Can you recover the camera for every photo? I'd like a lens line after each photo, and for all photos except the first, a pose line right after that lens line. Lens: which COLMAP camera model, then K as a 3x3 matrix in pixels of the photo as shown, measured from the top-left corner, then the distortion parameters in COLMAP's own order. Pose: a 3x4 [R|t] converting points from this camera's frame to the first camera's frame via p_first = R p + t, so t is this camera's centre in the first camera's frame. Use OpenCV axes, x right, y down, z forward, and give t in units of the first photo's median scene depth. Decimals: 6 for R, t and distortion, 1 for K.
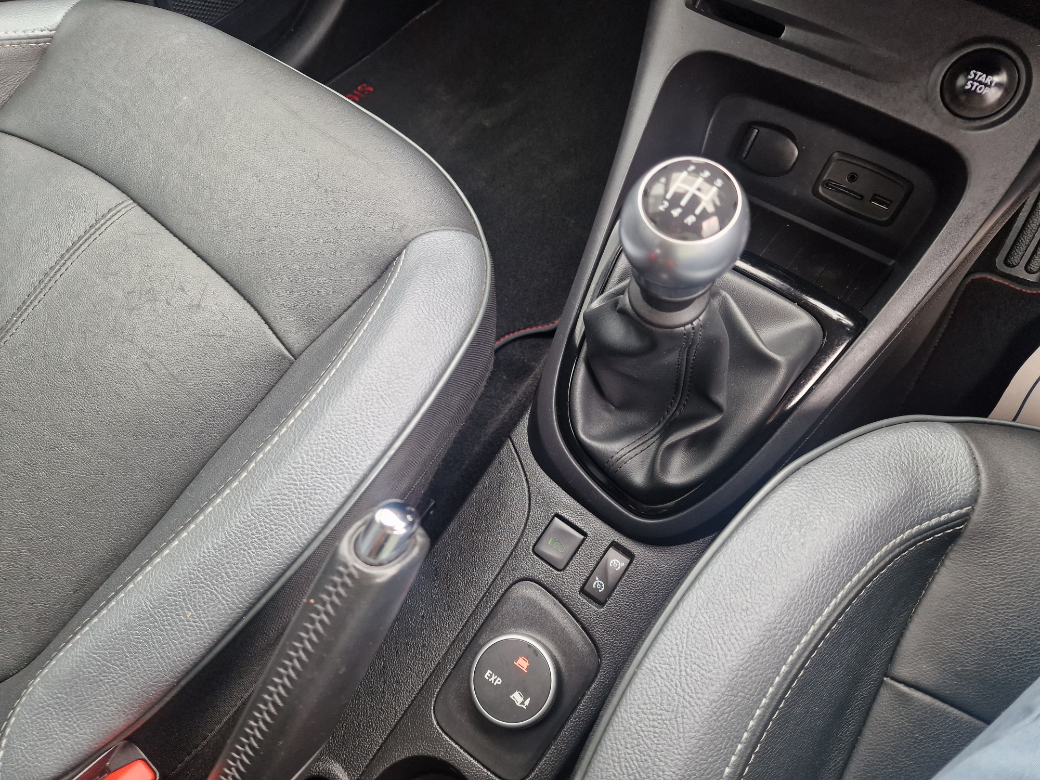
lens RADIAL K [[676.9, 0, 491.7], [0, 676.9, 388.6], [0, 0, 1]] dist [0.004155, 0.000749]
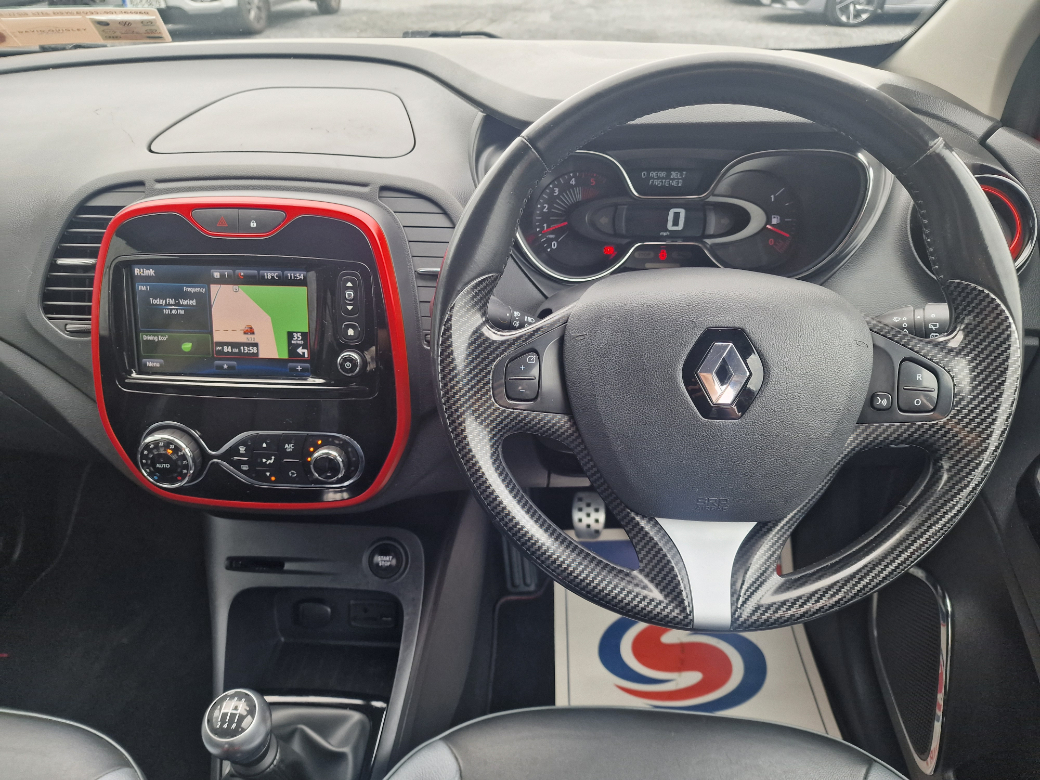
lens RADIAL K [[676.9, 0, 491.7], [0, 676.9, 388.6], [0, 0, 1]] dist [0.004155, 0.000749]
pose [[0.834121, -0.244312, 0.494524, 0.115742], [0.463991, 0.795576, -0.389578, 0.065210], [-0.298253, 0.554410, 0.776965, -0.902377]]
